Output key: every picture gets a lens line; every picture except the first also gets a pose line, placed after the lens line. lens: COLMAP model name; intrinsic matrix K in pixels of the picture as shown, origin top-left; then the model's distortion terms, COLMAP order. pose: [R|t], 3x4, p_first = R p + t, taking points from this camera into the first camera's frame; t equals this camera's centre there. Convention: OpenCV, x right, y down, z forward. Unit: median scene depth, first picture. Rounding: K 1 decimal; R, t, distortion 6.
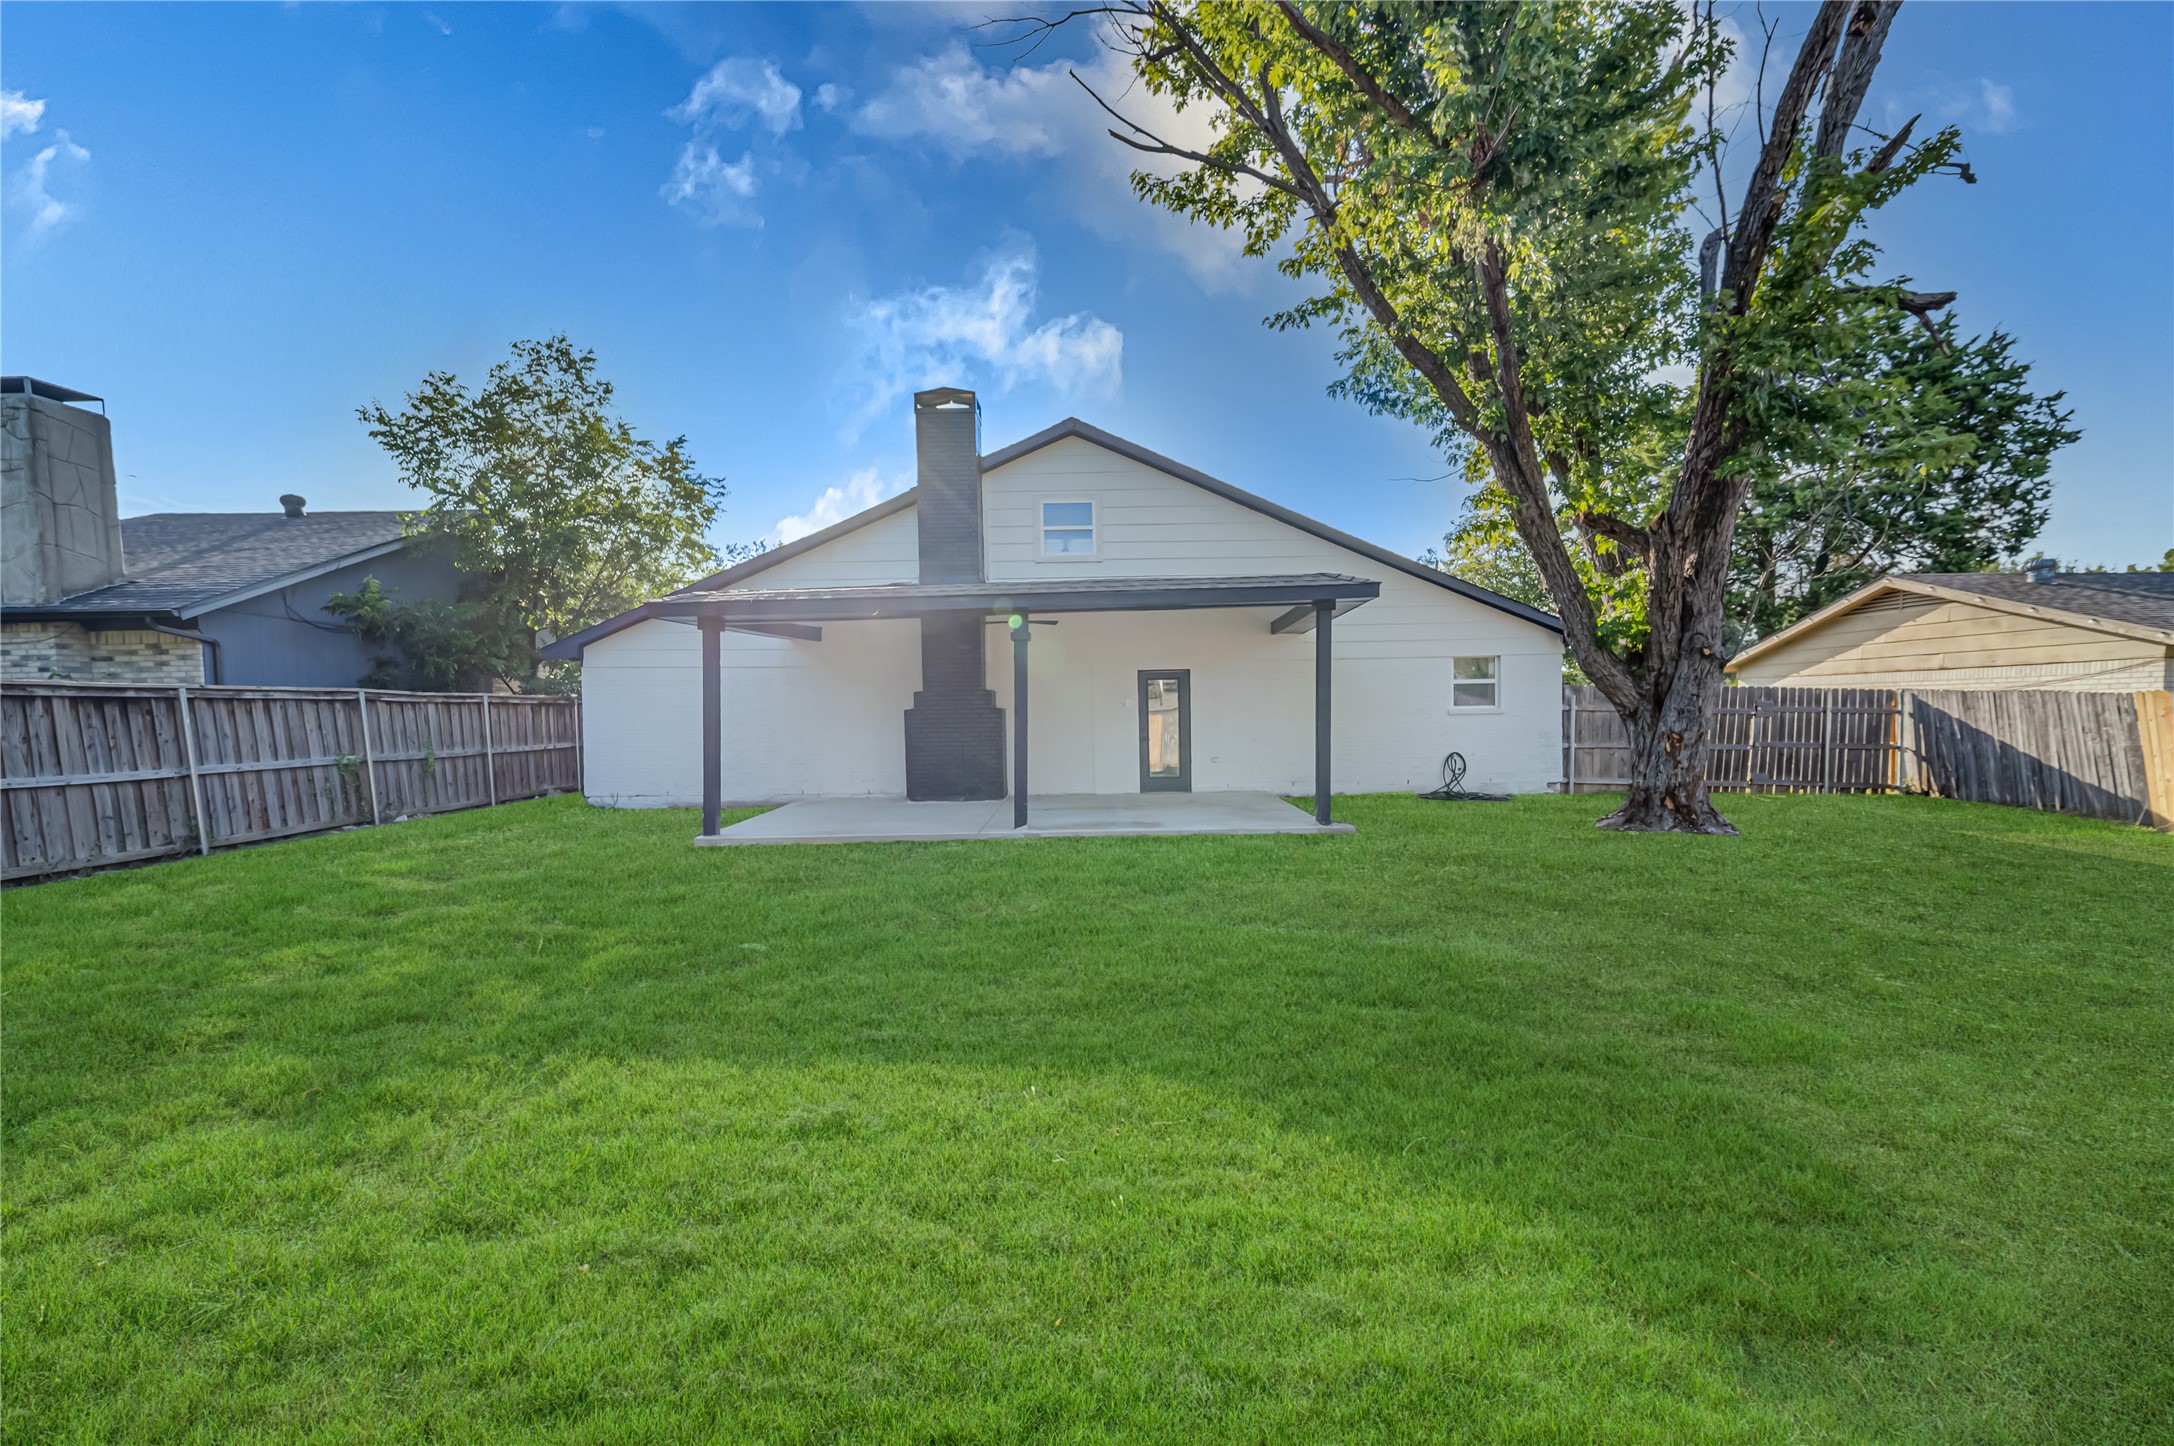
lens RADIAL K [[871.2, 0, 1096.3], [0, 871.2, 713.0], [0, 0, 1]] dist [0.001295, 0.000109]
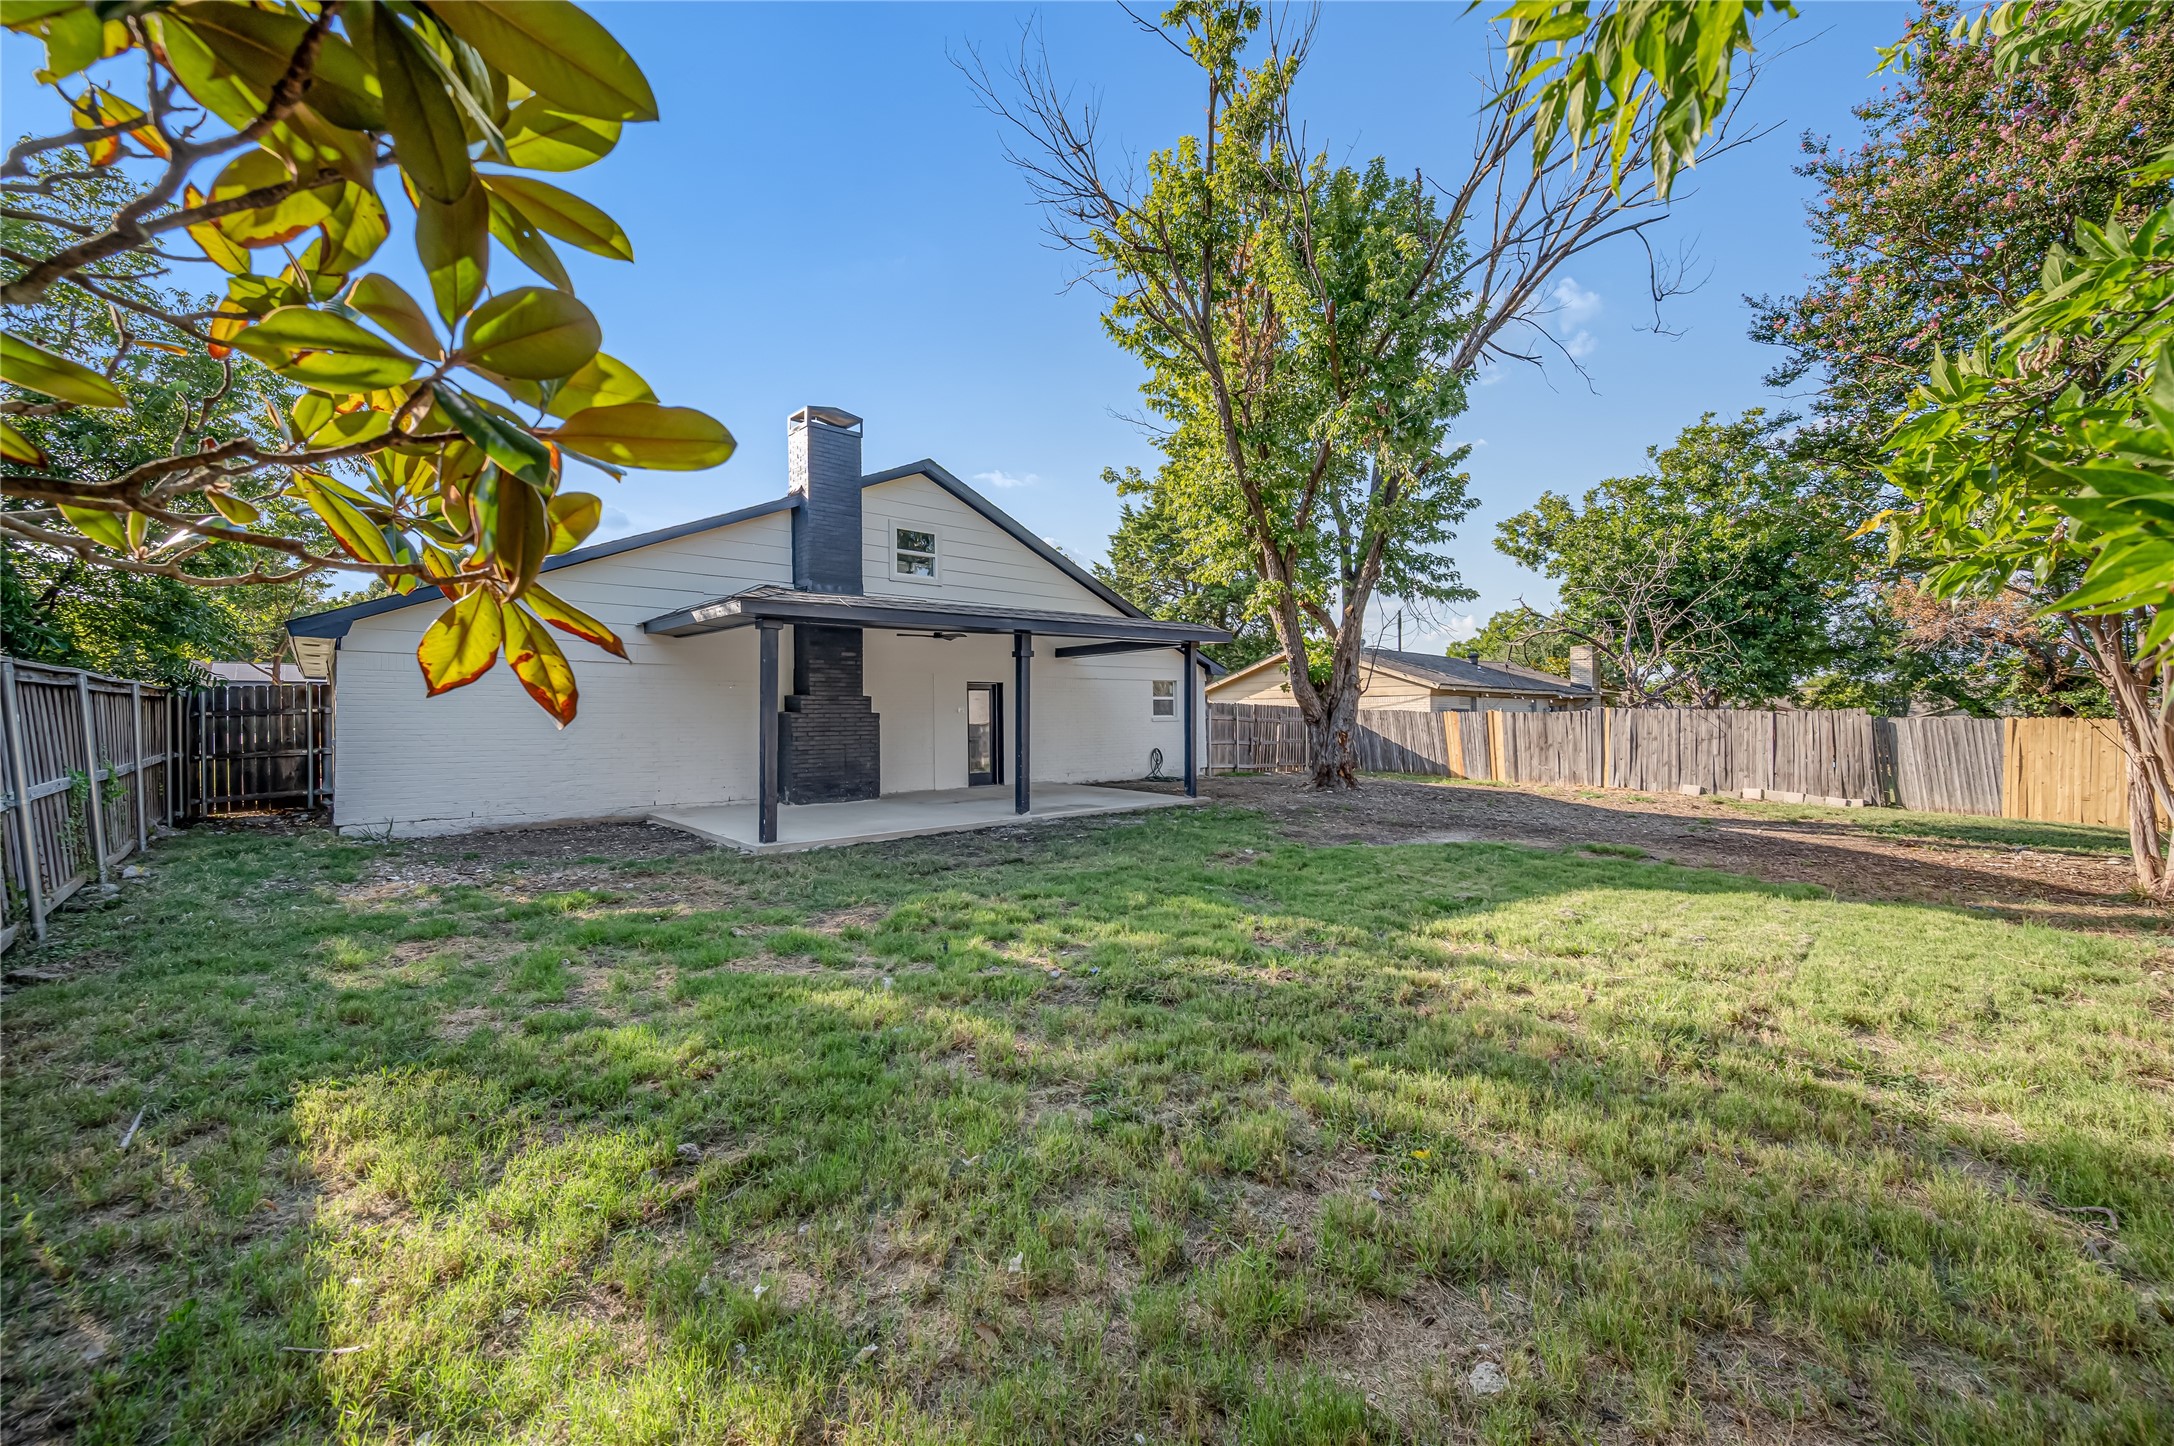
lens RADIAL K [[871.2, 0, 1096.3], [0, 871.2, 713.0], [0, 0, 1]] dist [0.001295, 0.000109]
pose [[0.753597, 0.010434, 0.657254, -0.619370], [-0.006189, 0.999942, -0.008778, 0.001340], [-0.657308, 0.002547, 0.753618, 0.006781]]
